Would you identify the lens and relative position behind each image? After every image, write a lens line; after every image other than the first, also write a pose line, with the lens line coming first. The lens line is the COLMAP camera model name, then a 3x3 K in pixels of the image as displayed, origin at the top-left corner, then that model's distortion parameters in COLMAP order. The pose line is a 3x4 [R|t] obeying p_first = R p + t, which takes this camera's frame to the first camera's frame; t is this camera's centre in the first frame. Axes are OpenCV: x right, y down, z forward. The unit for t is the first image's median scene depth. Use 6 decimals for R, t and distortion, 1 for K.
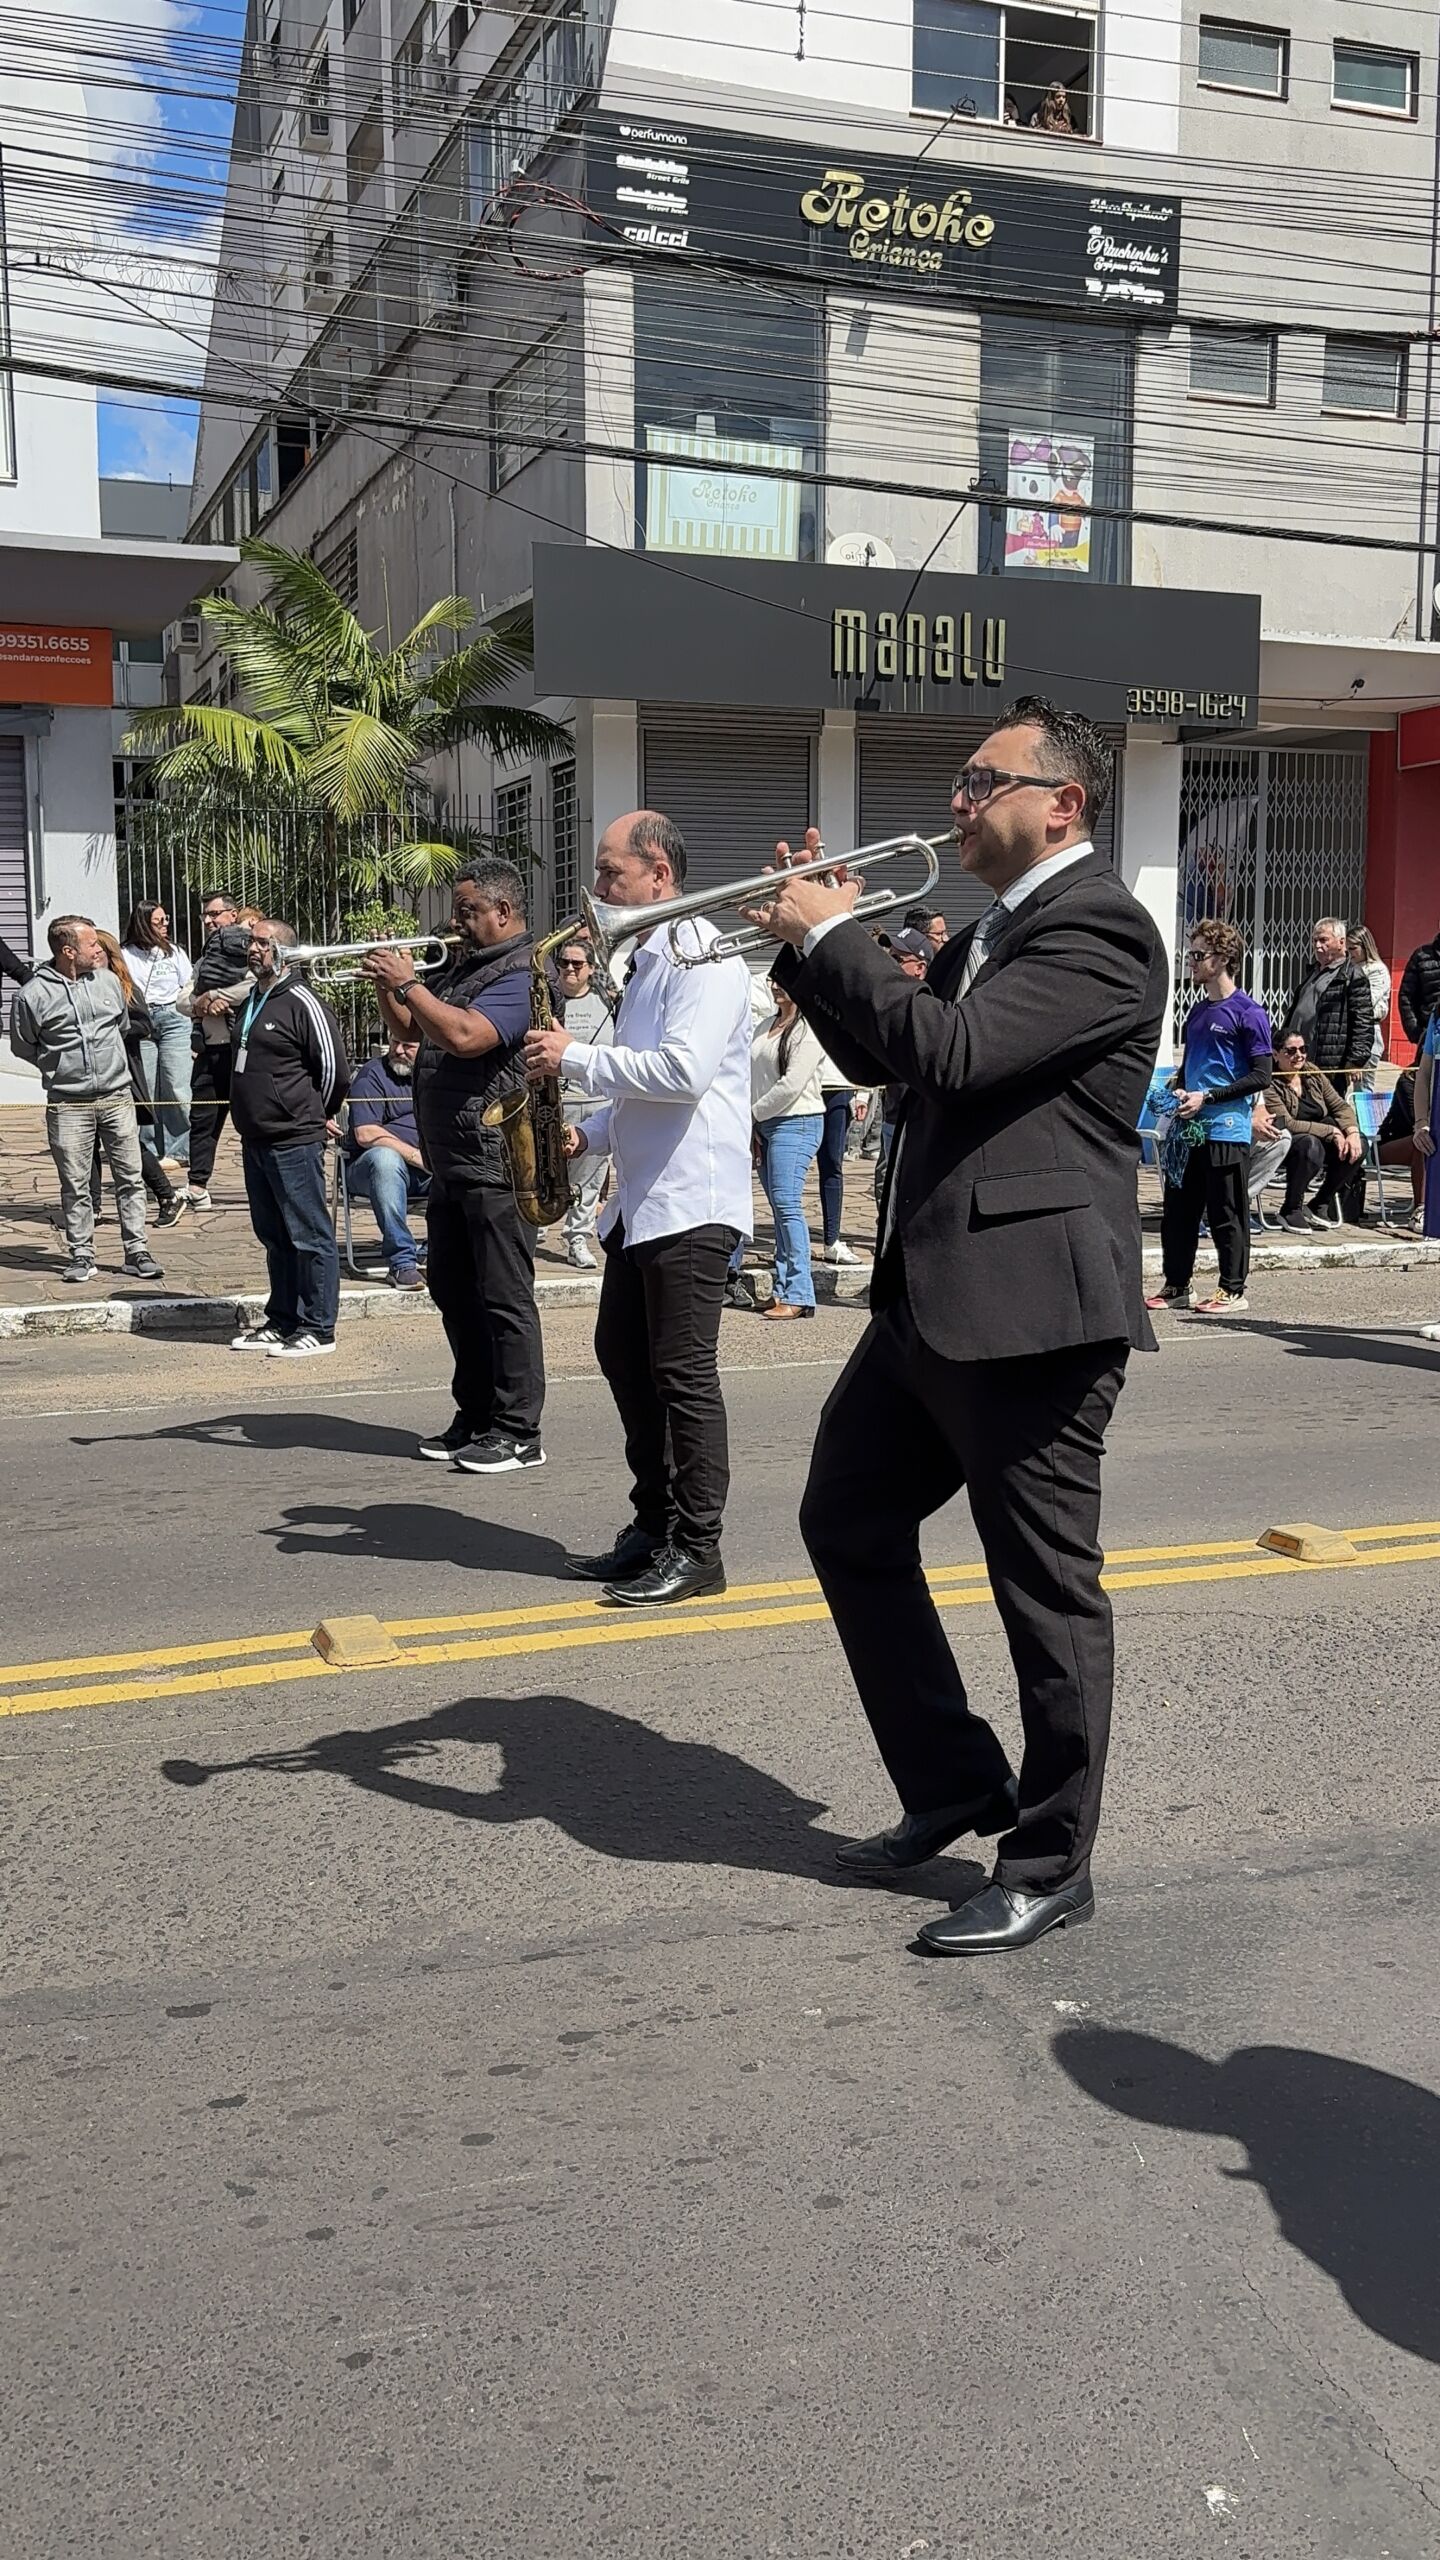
lens RADIAL K [[2296.9, 0, 719.6], [0, 2296.9, 1277.2], [0, 0, 1]] dist [0.027387, -0.013293]
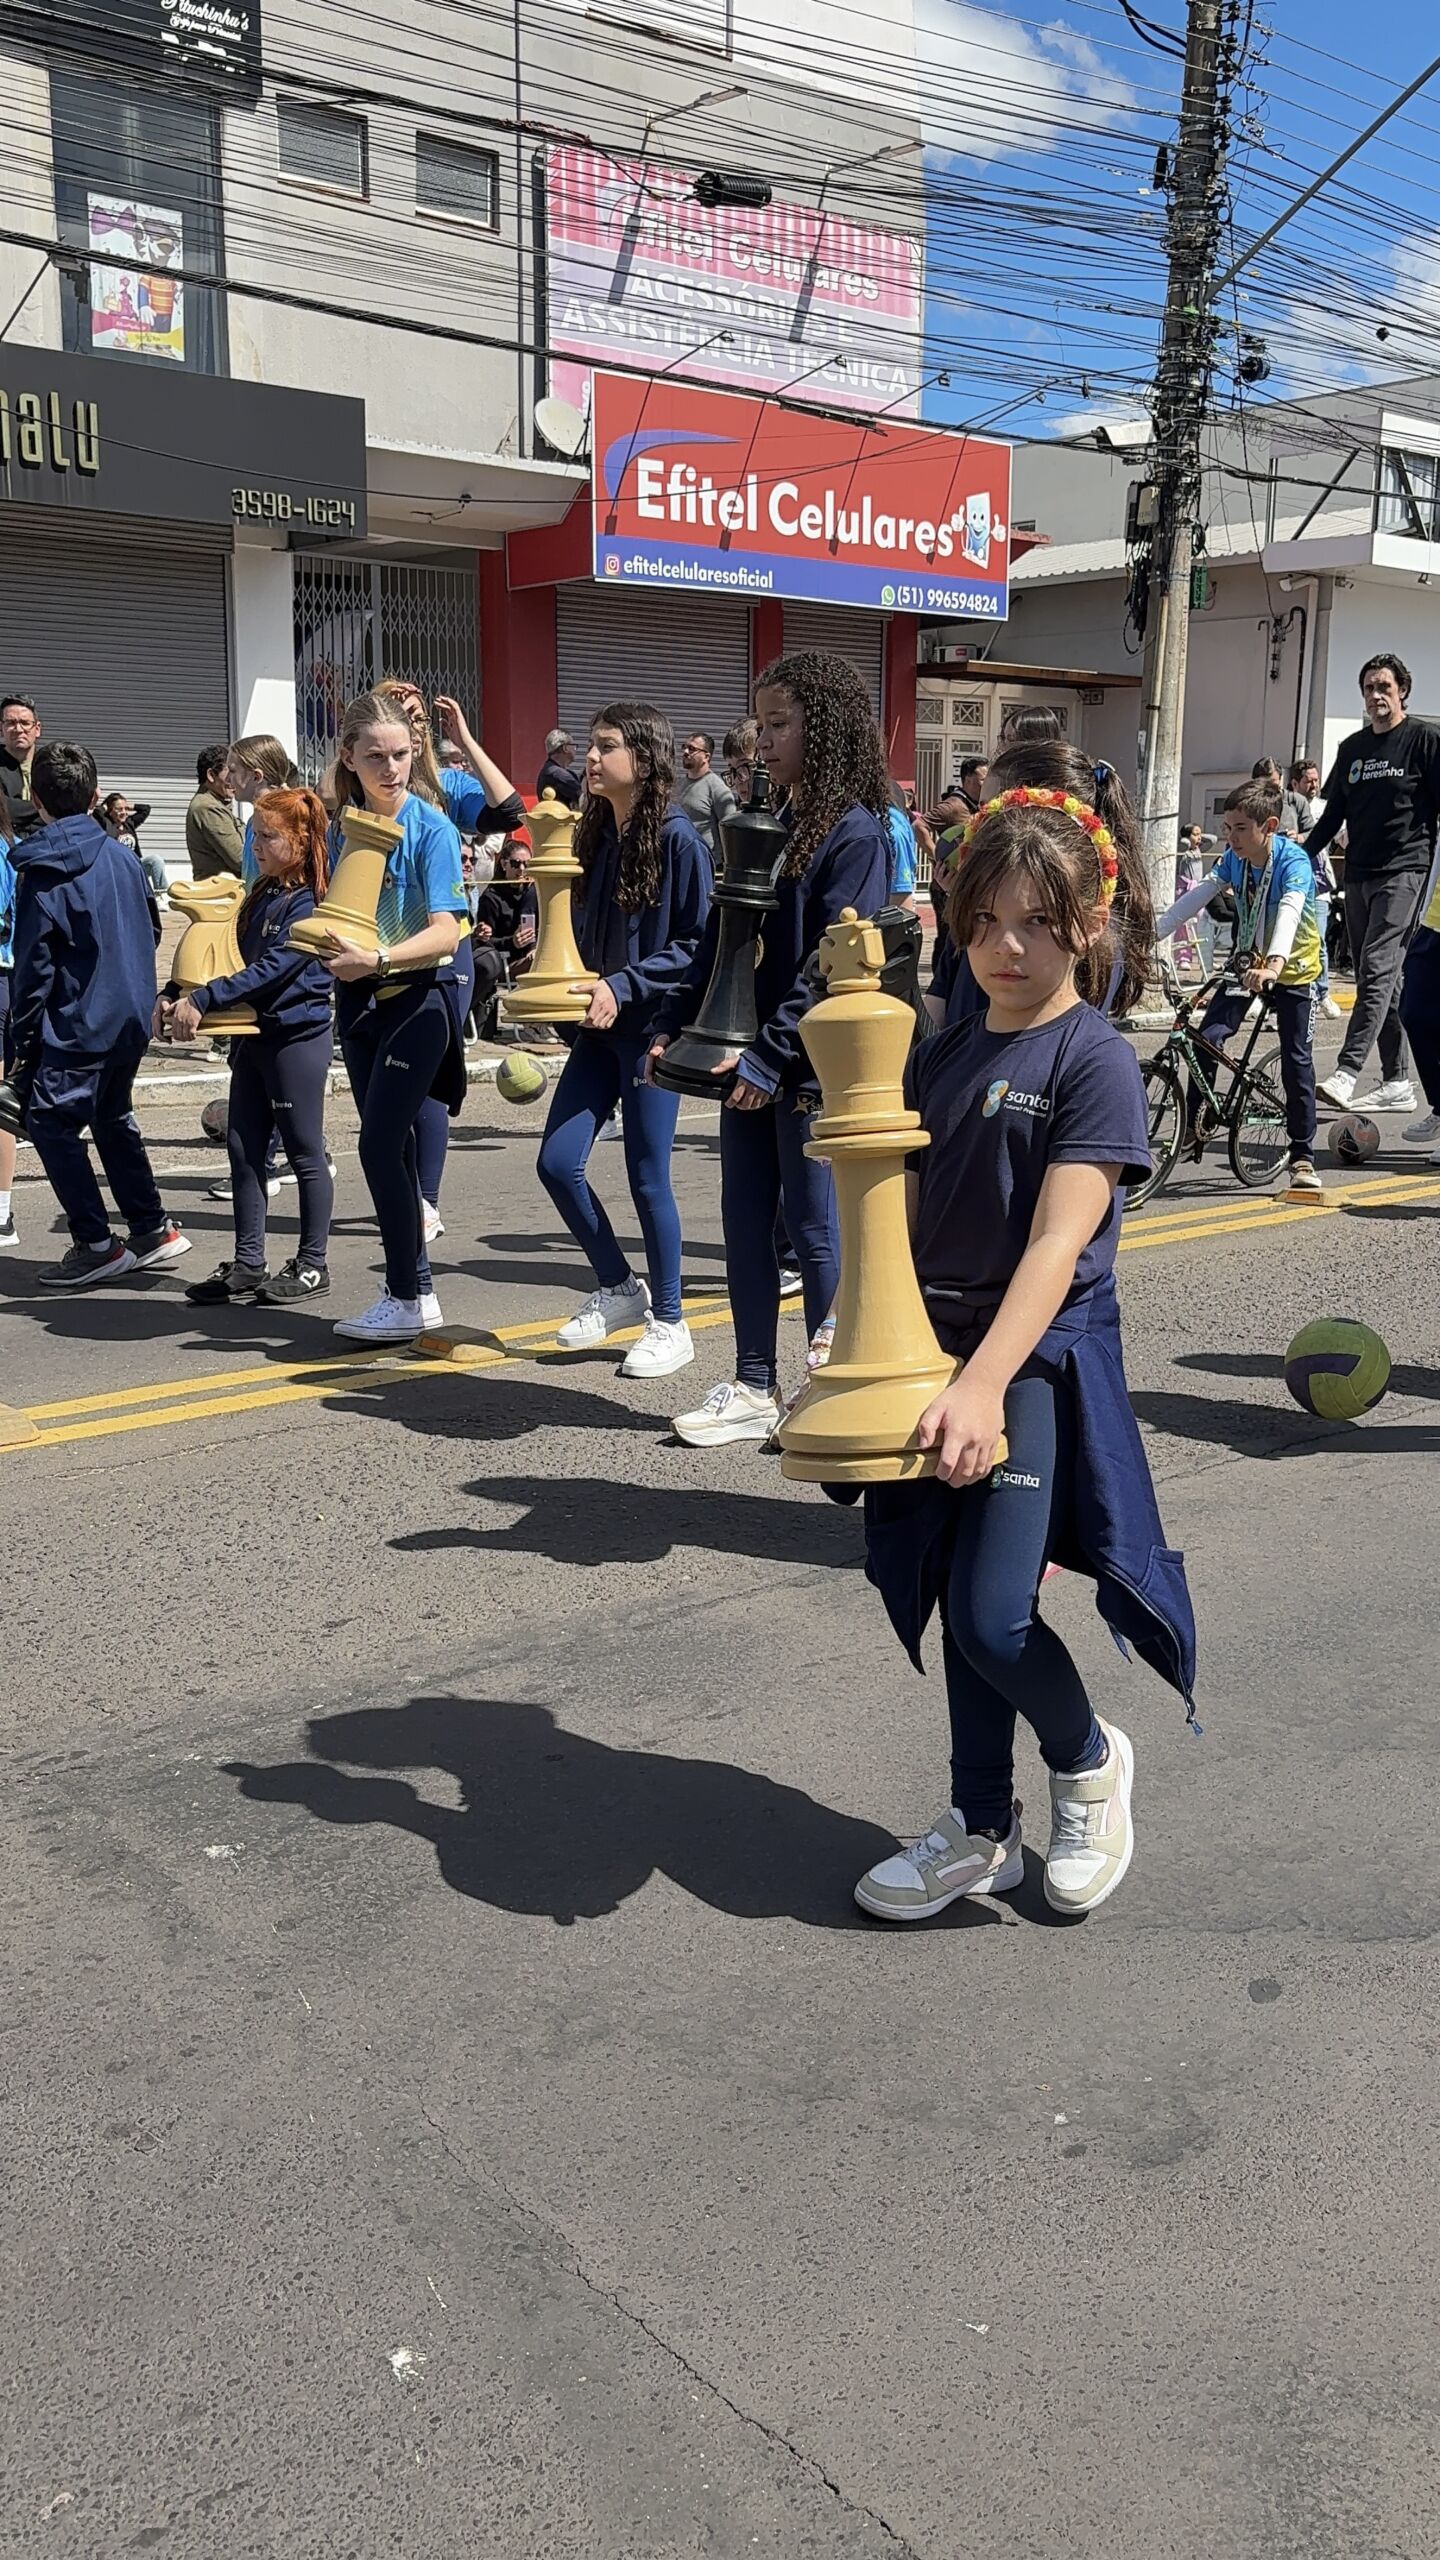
lens RADIAL K [[2296.9, 0, 717.1], [0, 2296.9, 1297.6], [0, 0, 1]] dist [0.027387, -0.013293]
pose [[0.932307, -0.061488, 0.356403, 0.002182], [0.032282, 0.995656, 0.087330, 0.002508], [-0.360225, -0.069913, 0.930242, 0.009542]]
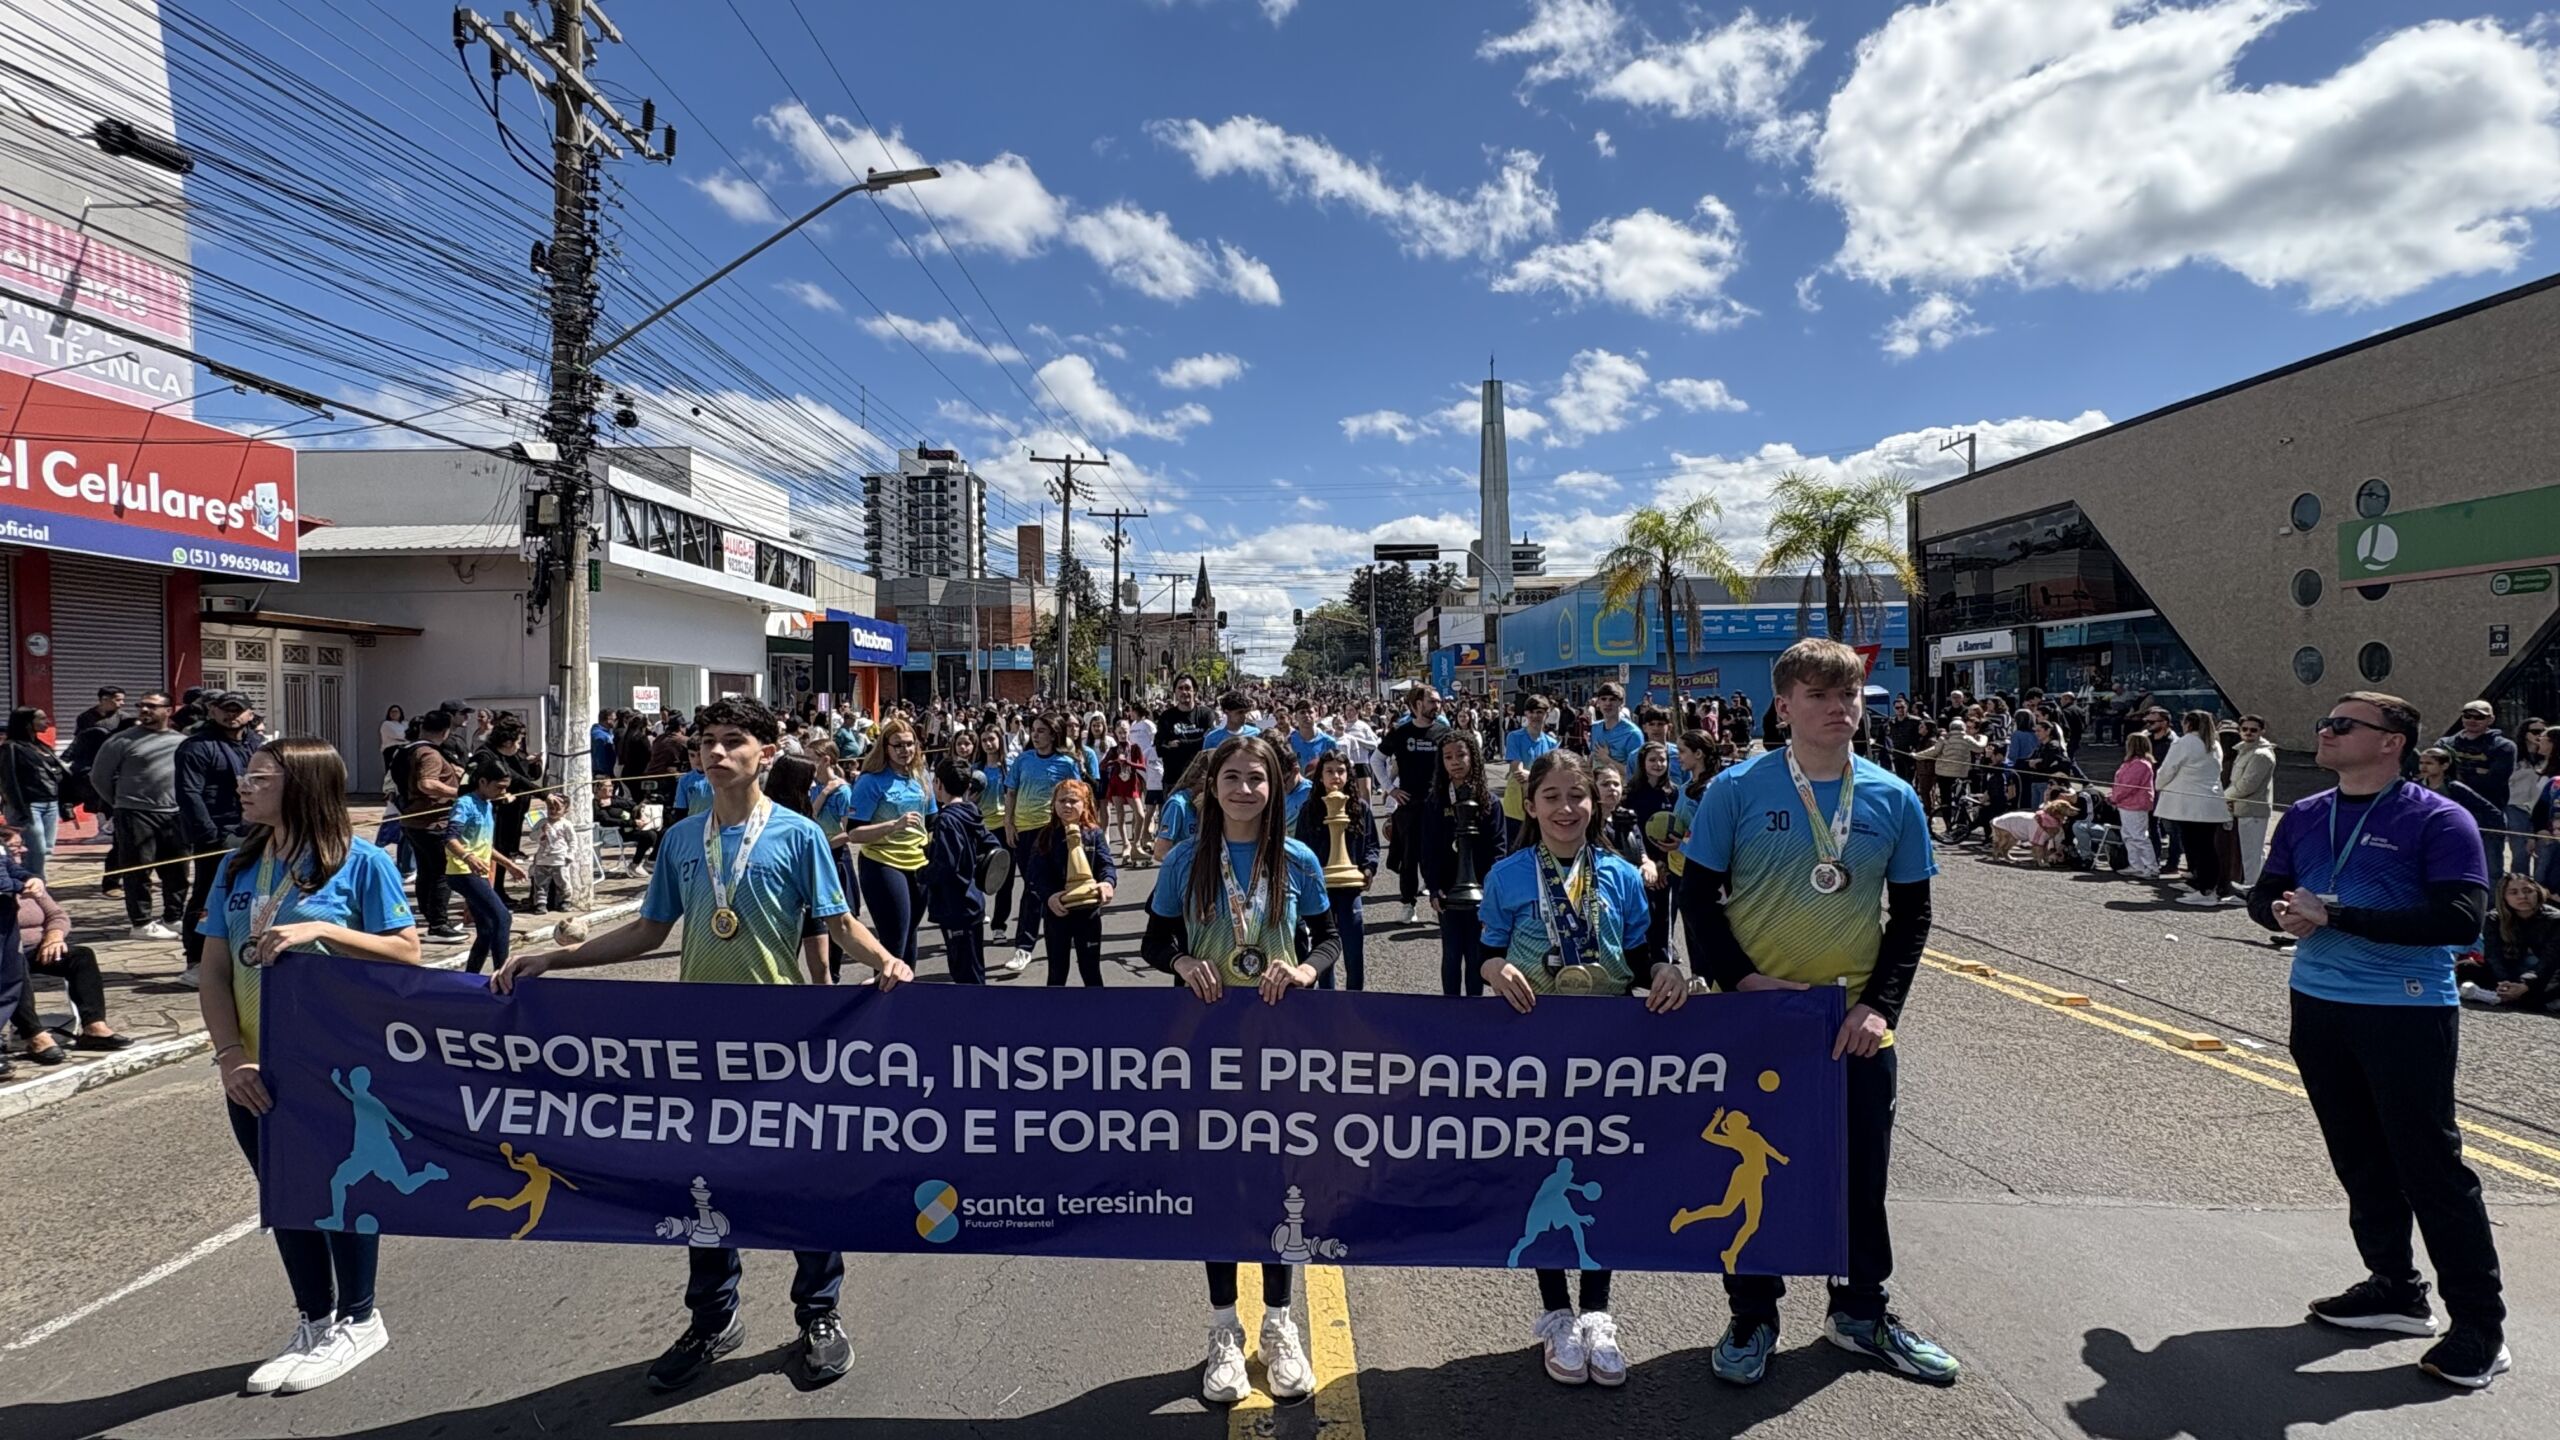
lens RADIAL K [[1252.9, 0, 1288.4], [0, 1252.9, 711.9], [0, 0, 1]] dist [-0.002566, 0.004055]
pose [[0.337131, -0.002280, 0.941455, 0.029023], [0.119207, 0.992052, -0.040285, -0.031409], [-0.933880, 0.125809, 0.334723, 0.166414]]
